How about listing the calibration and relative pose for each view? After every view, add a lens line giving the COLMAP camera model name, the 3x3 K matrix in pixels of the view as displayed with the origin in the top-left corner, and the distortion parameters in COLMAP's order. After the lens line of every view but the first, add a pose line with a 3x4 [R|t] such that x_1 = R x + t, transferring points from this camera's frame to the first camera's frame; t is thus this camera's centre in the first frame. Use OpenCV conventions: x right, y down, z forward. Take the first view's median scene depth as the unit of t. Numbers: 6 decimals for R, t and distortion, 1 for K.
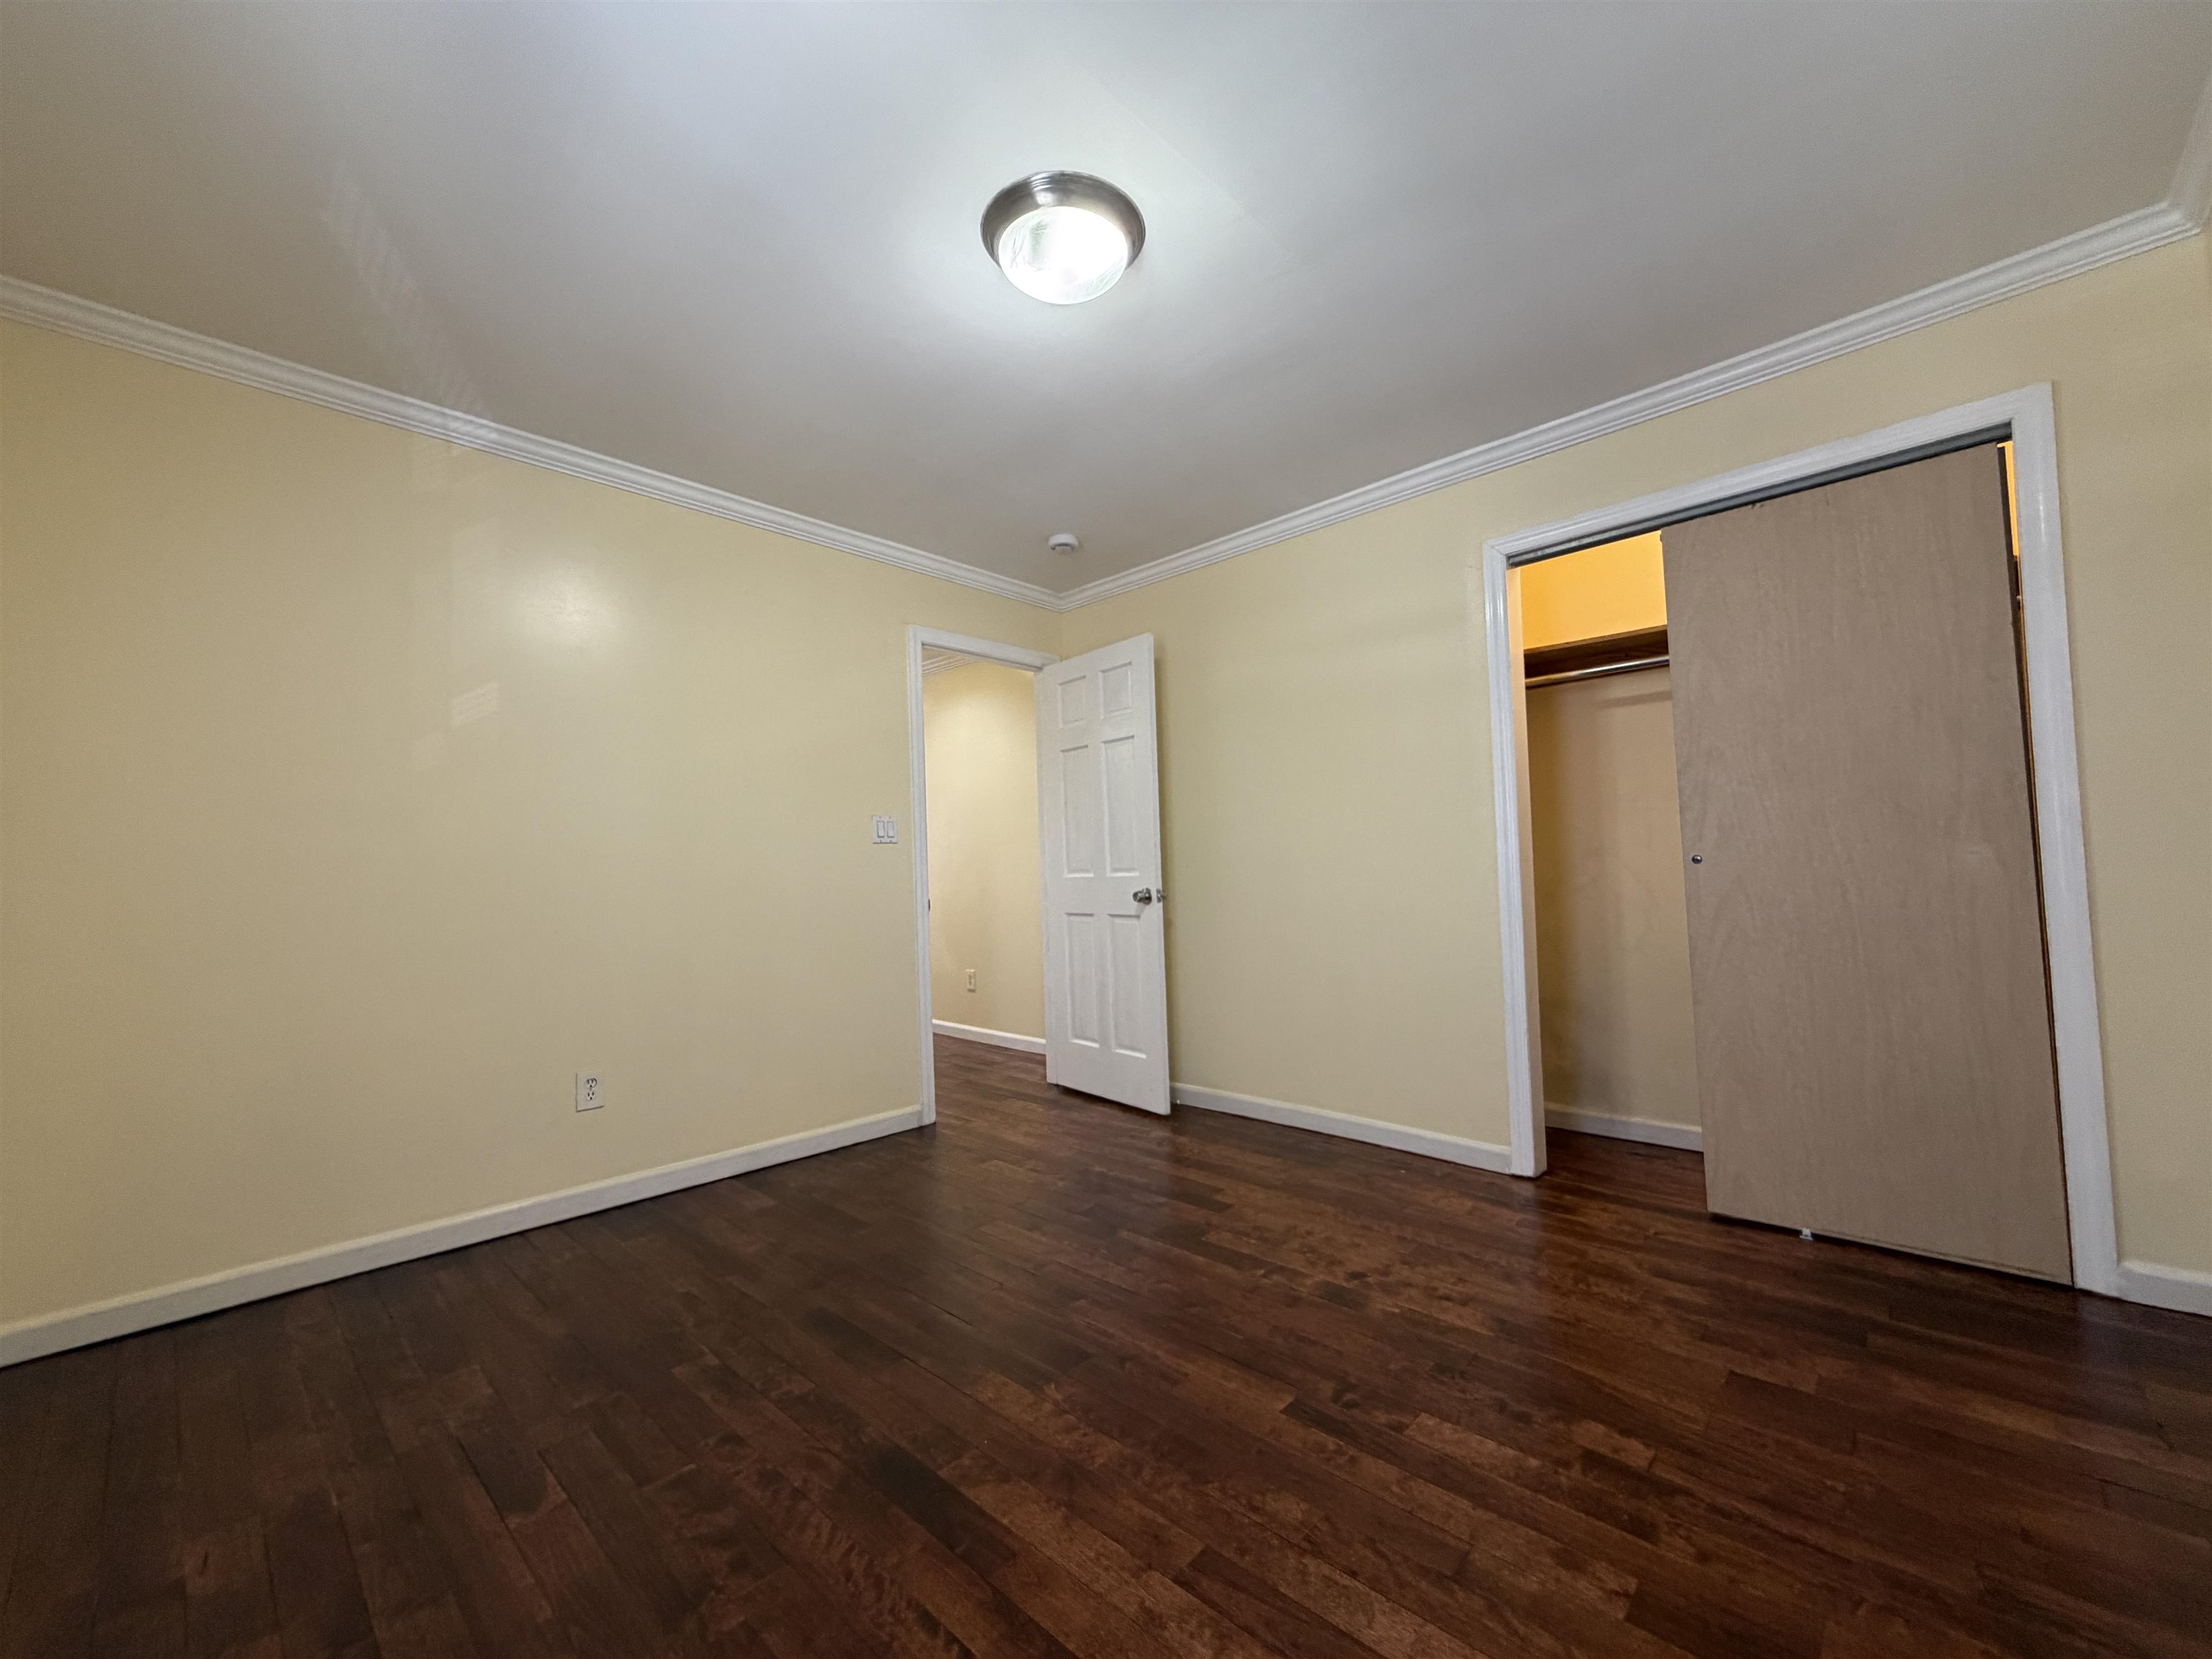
lens RADIAL K [[879.1, 0, 1099.8], [0, 879.1, 830.4], [0, 0, 1]] dist [-0.000018, 0.000175]
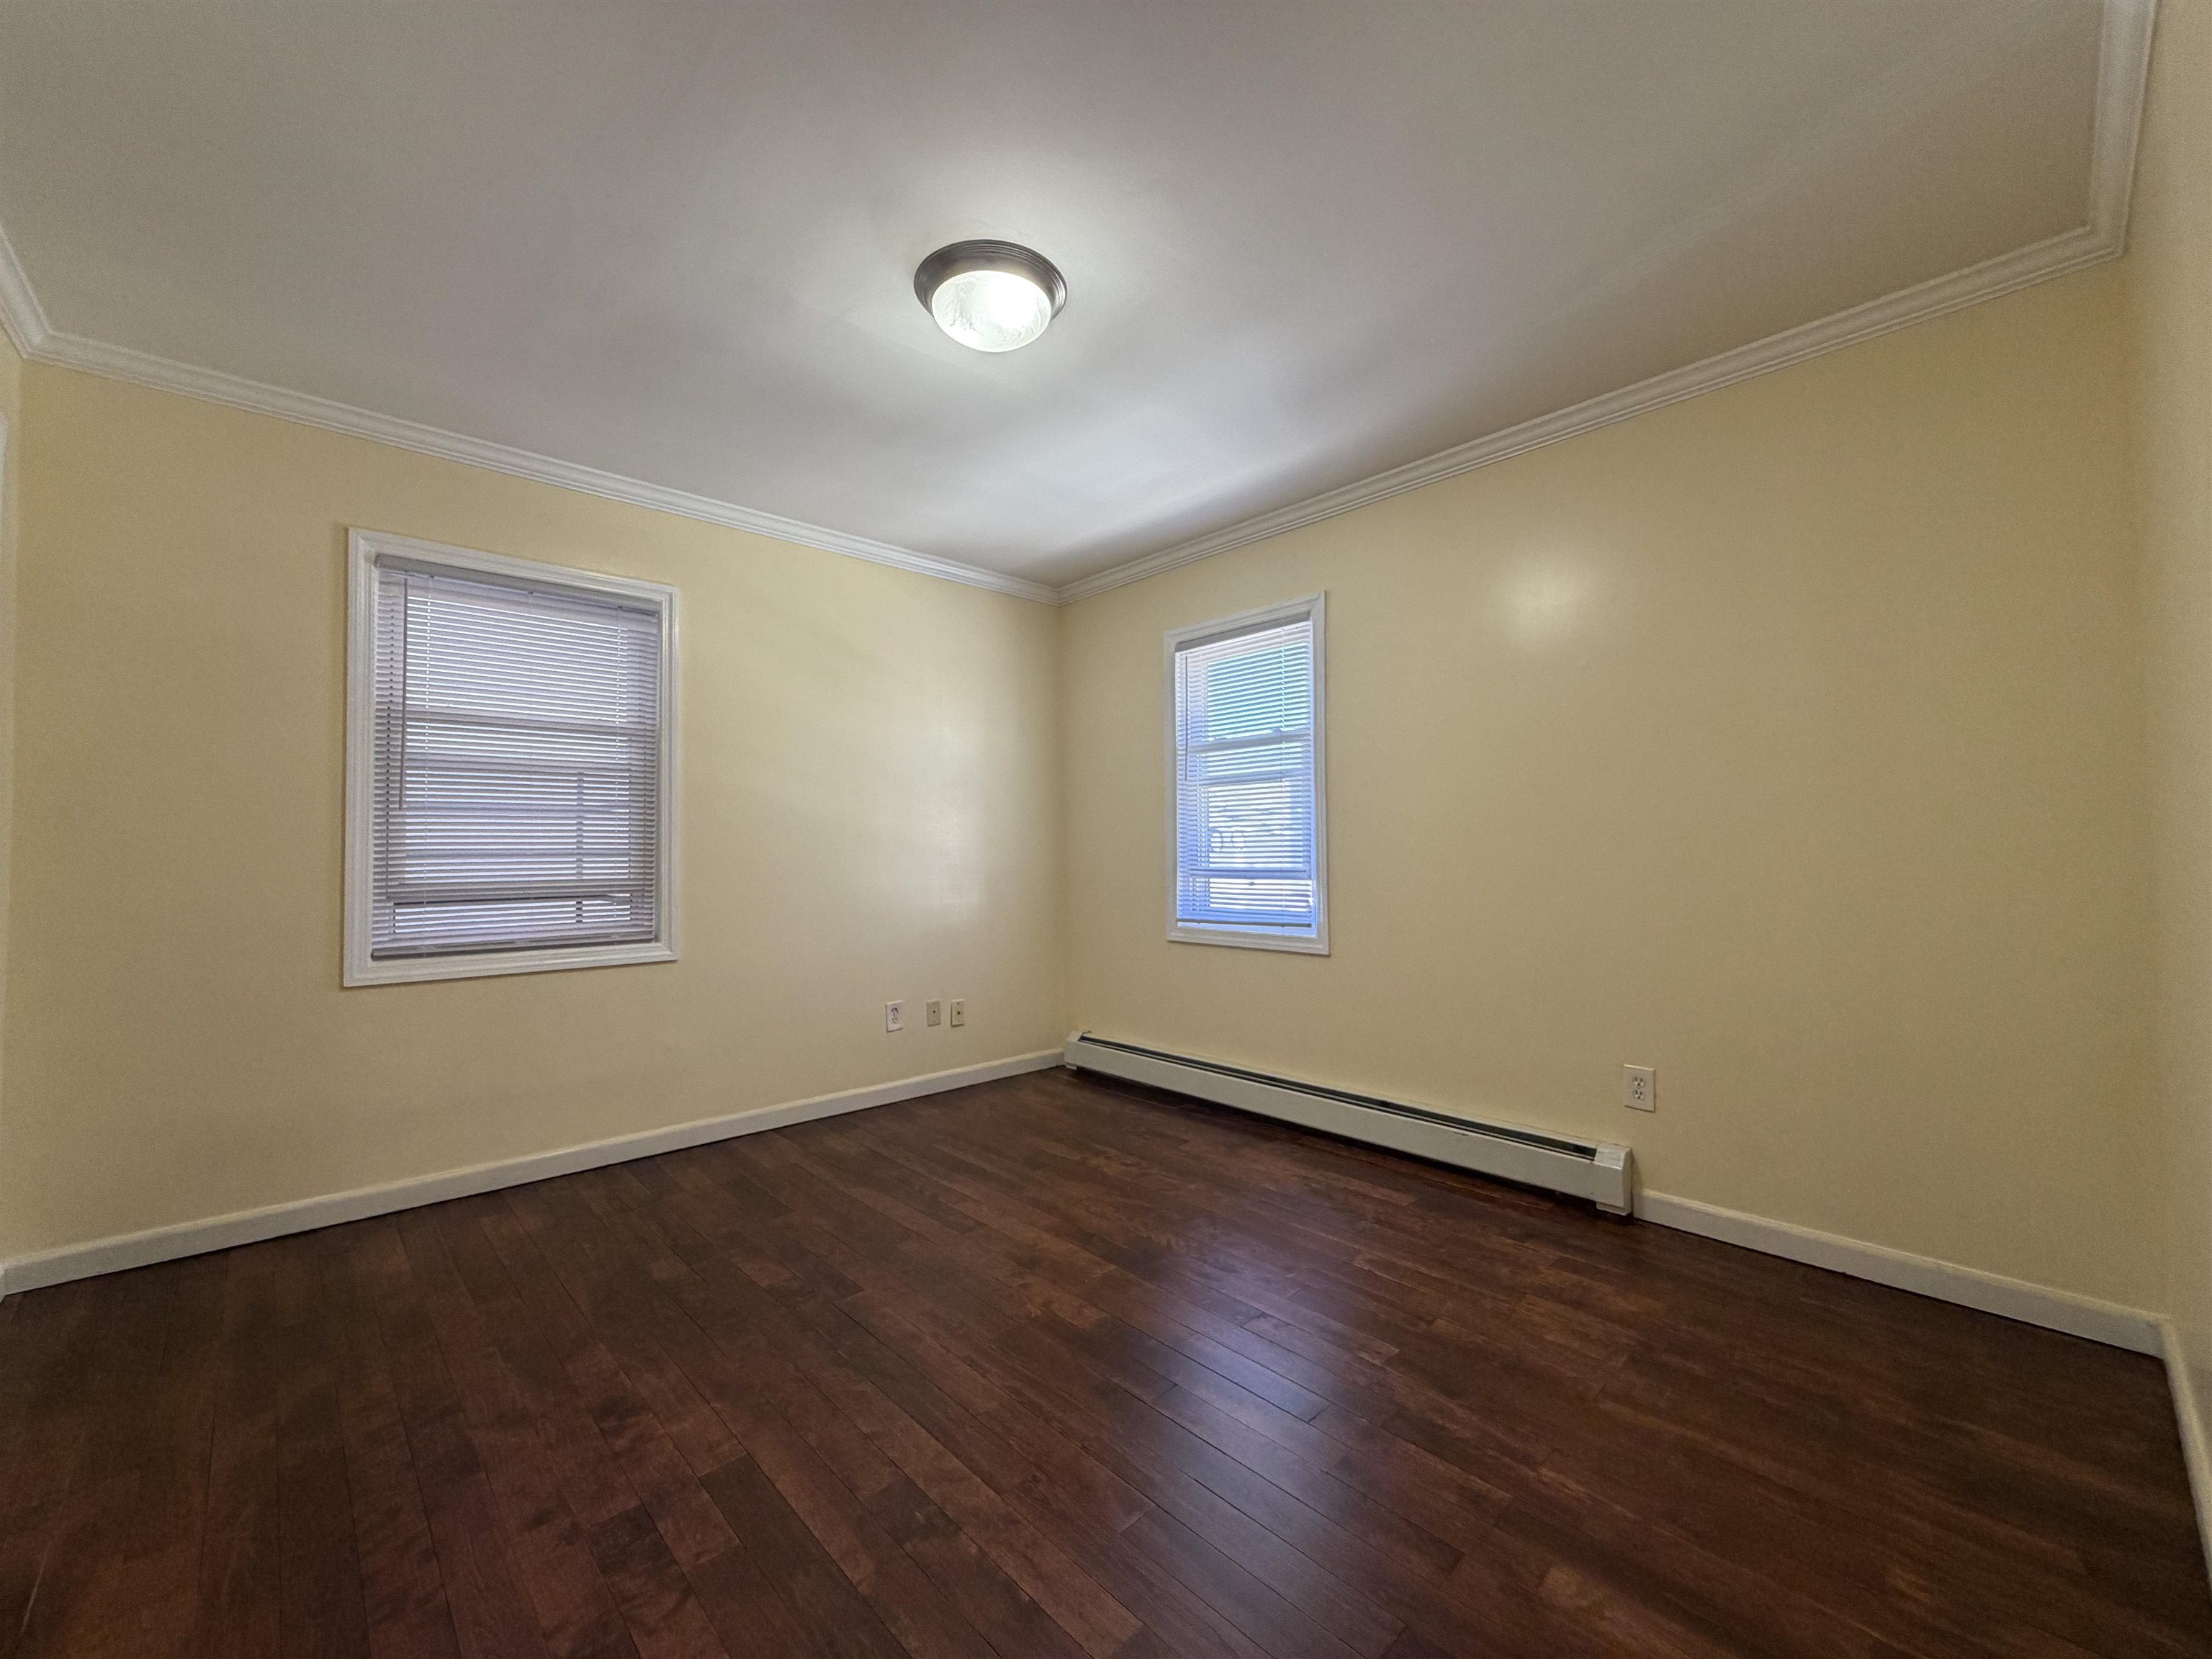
lens RADIAL K [[879.1, 0, 1099.8], [0, 879.1, 830.4], [0, 0, 1]] dist [-0.000018, 0.000175]
pose [[-0.997425, 0.038520, 0.060486, -0.169843], [0.034563, 0.997276, -0.065163, 0.052229], [-0.062832, -0.062905, -0.996040, 1.588769]]
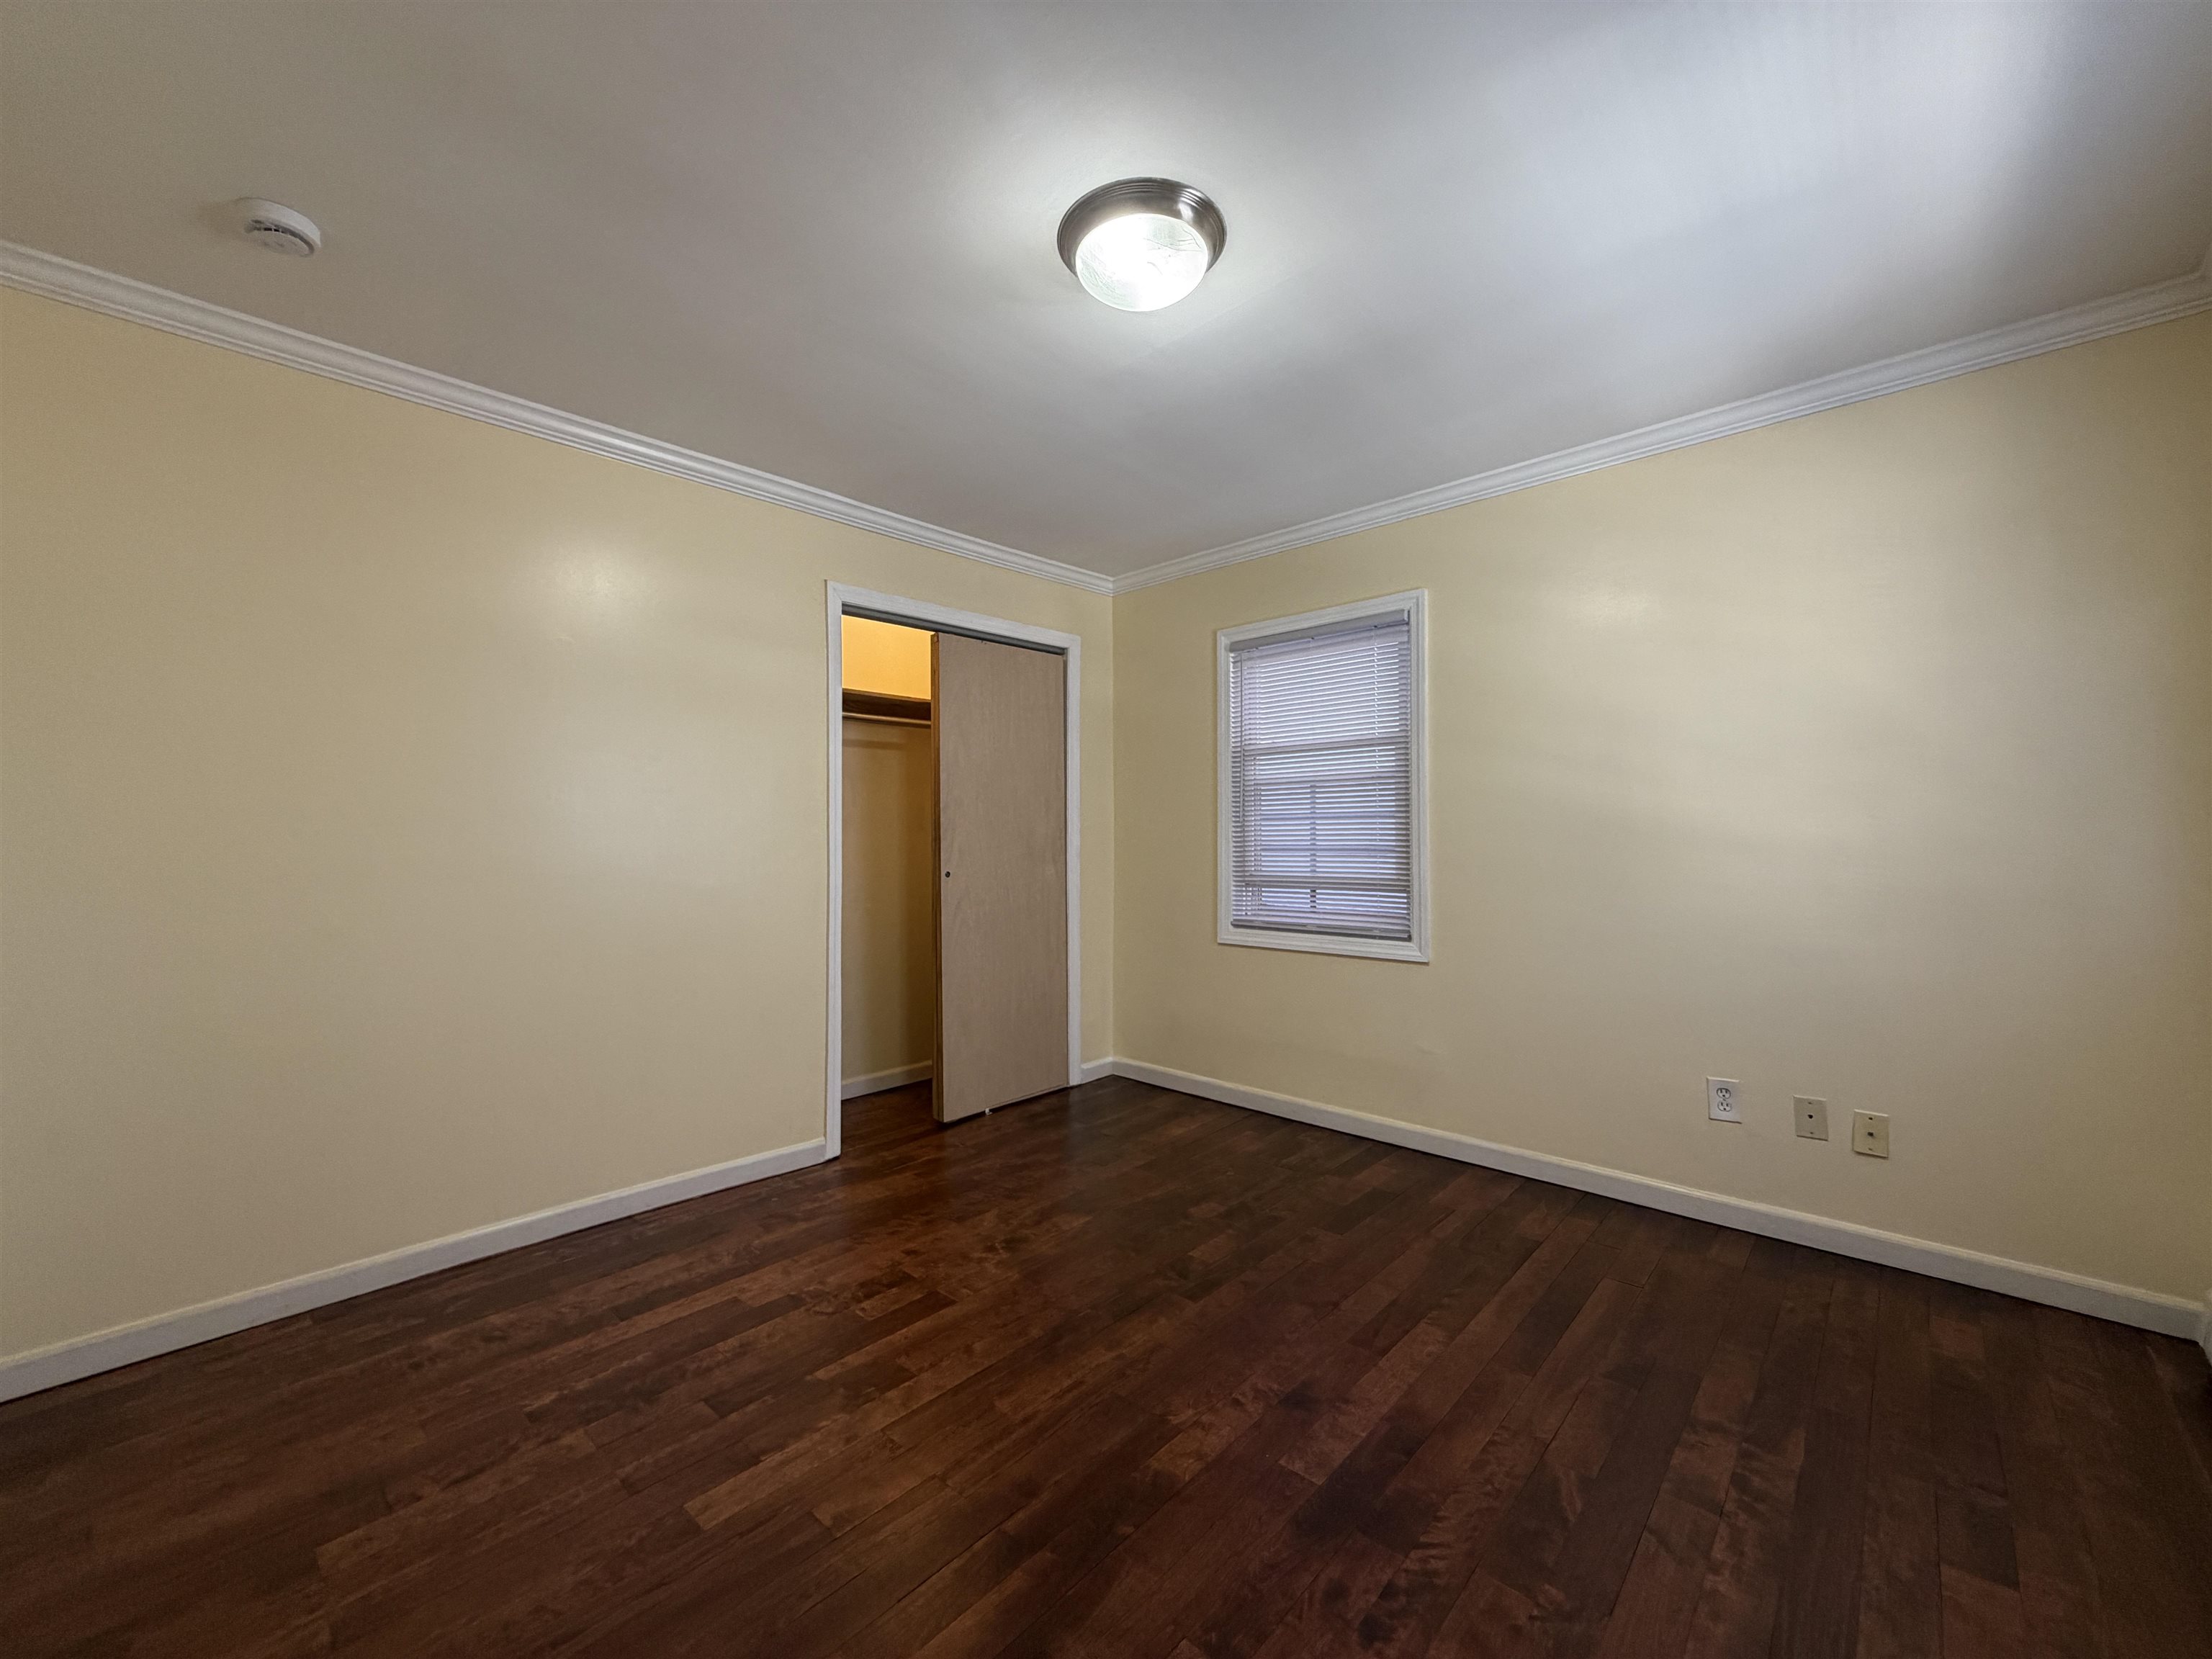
lens RADIAL K [[879.1, 0, 1099.8], [0, 879.1, 830.4], [0, 0, 1]] dist [-0.000018, 0.000175]
pose [[-0.011357, 0.043771, 0.998977, -0.770696], [-0.037045, 0.998337, -0.044164, 0.016606], [-0.999249, -0.037509, -0.009717, 0.807414]]
